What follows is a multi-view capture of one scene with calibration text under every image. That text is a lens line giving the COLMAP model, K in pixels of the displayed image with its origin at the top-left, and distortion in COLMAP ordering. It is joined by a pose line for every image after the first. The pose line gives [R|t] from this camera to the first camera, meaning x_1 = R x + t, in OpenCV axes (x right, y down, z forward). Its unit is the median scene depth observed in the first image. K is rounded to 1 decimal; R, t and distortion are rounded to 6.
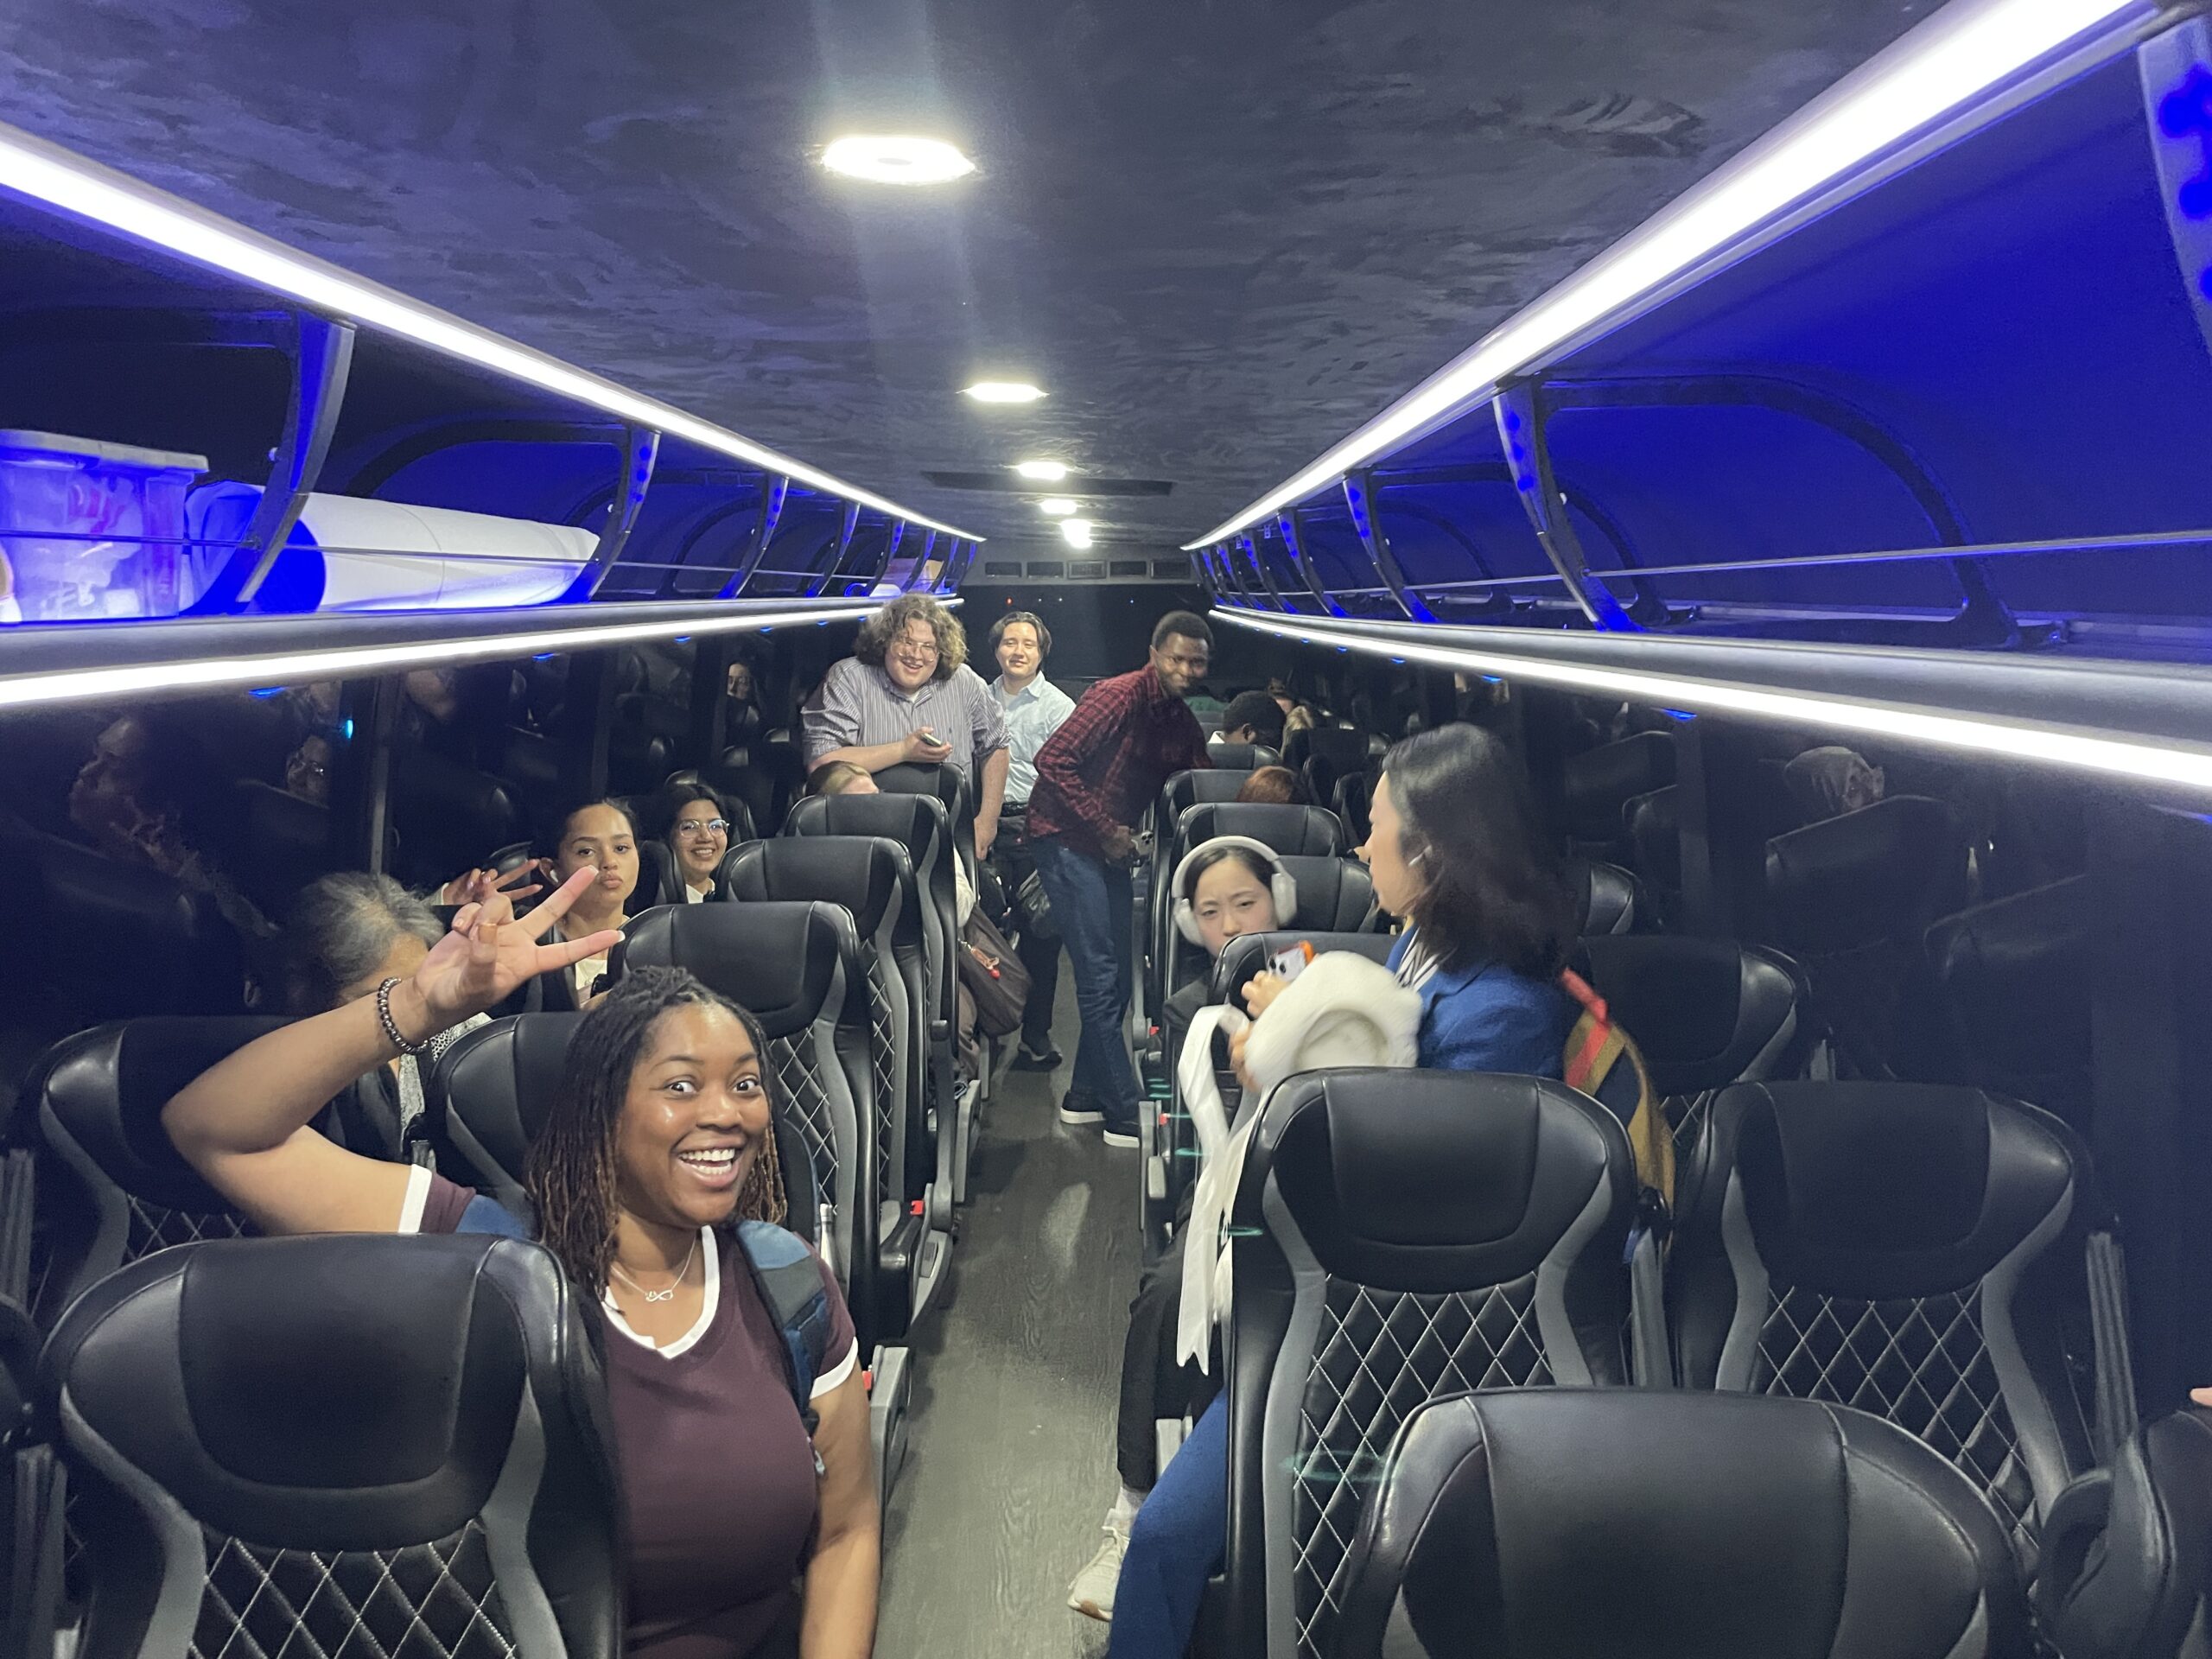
lens RADIAL K [[1674.0, 0, 1115.7], [0, 1674.0, 828.2], [0, 0, 1]] dist [0.077090, -0.117525]
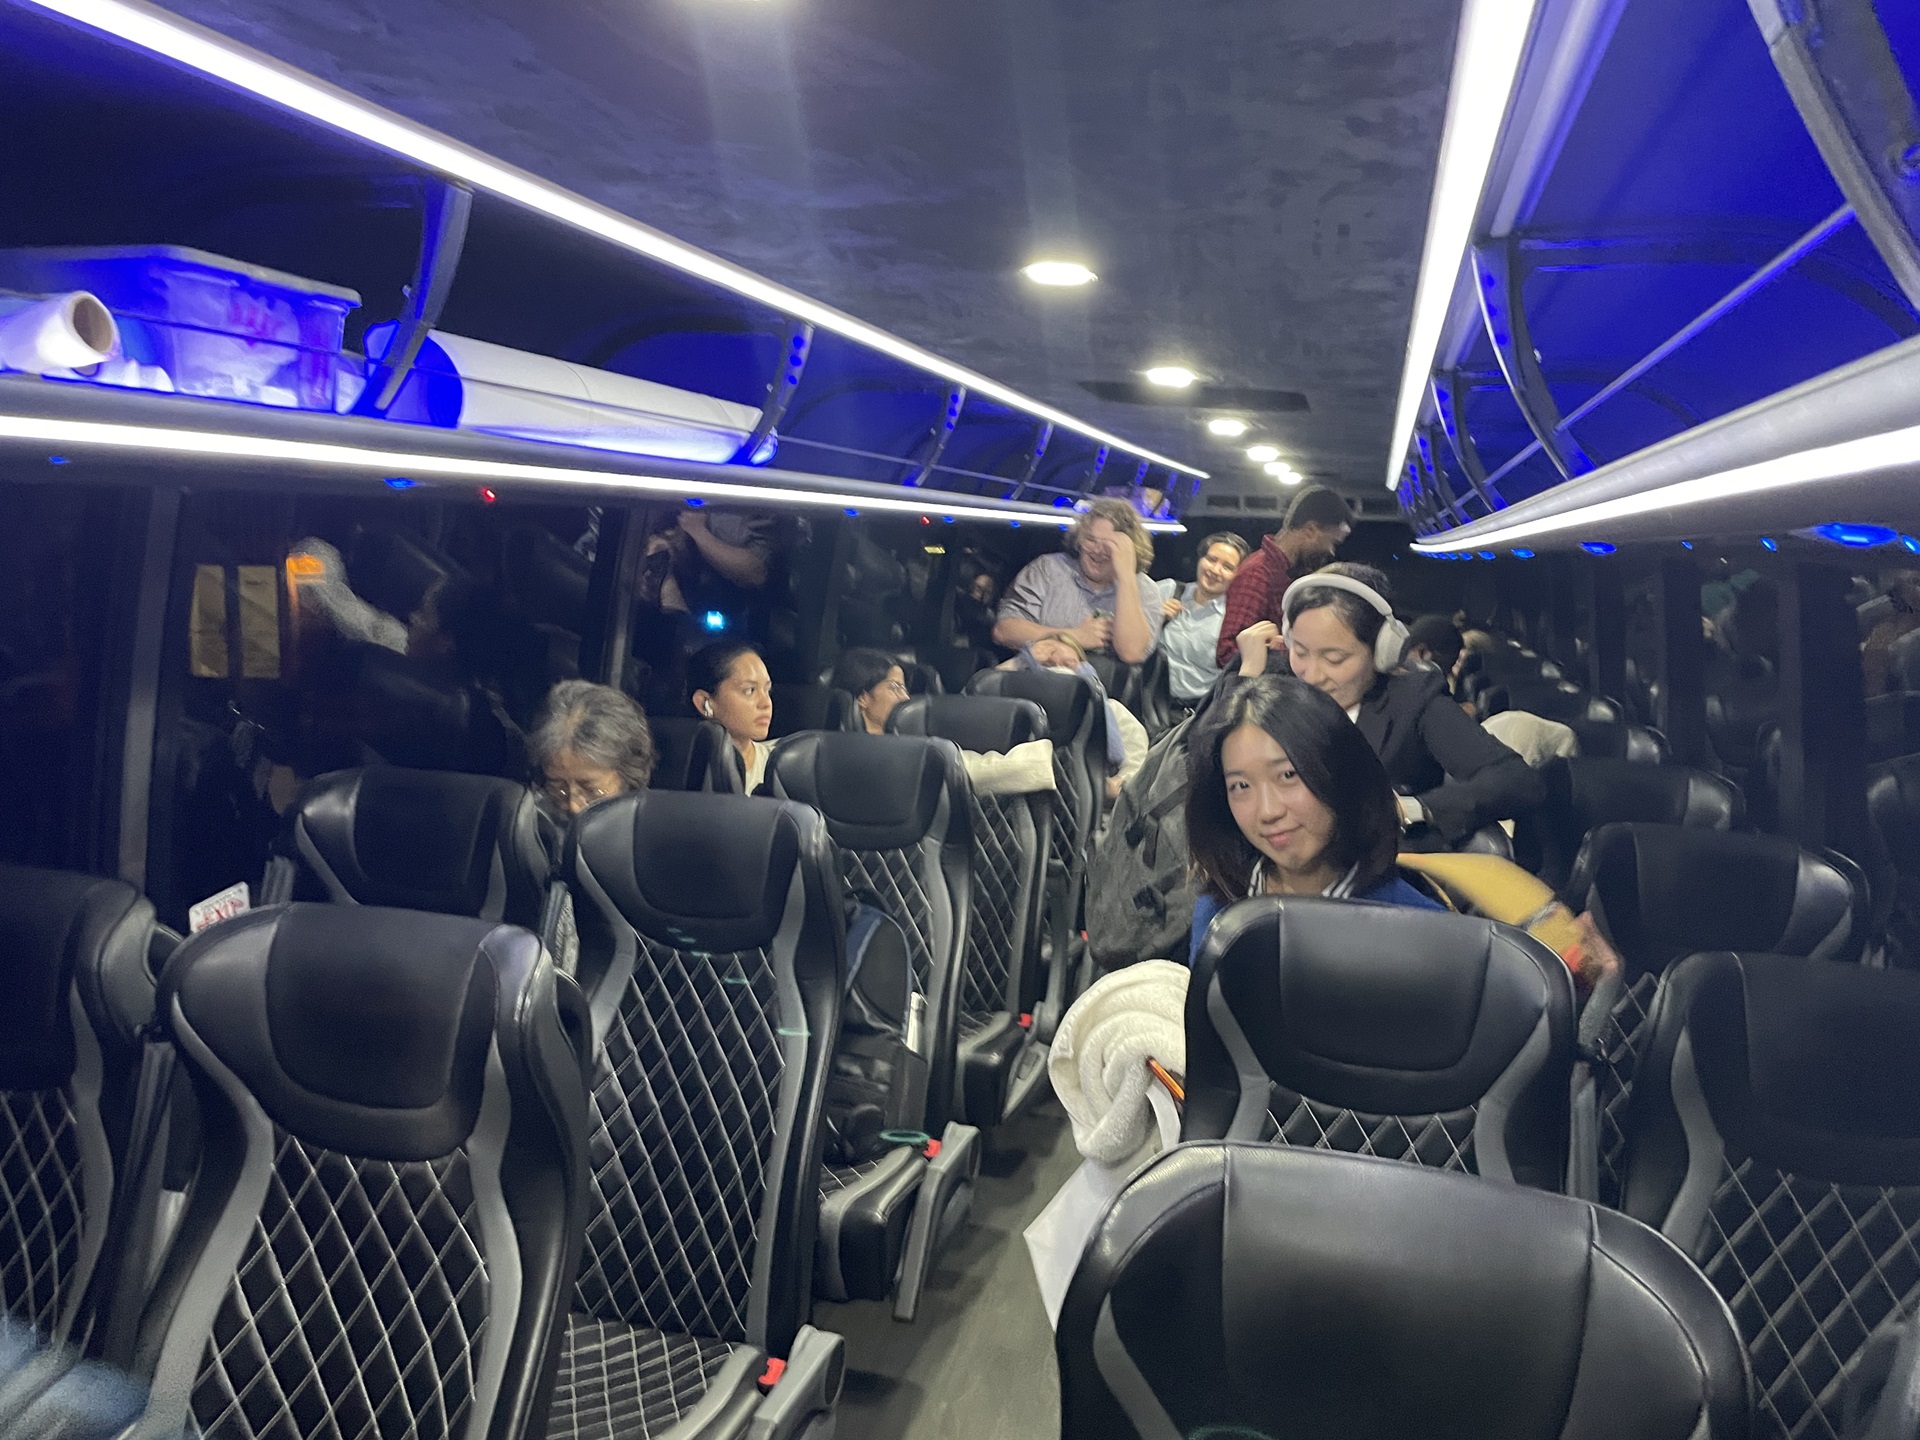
lens RADIAL K [[1453.0, 0, 968.4], [0, 1453.0, 718.9], [0, 0, 1]] dist [0.077090, -0.117525]
pose [[0.964037, 0.073987, -0.255263, 0.158752], [-0.077752, 0.996962, -0.004673, 0.052583], [0.254142, 0.024352, 0.966860, 0.040882]]
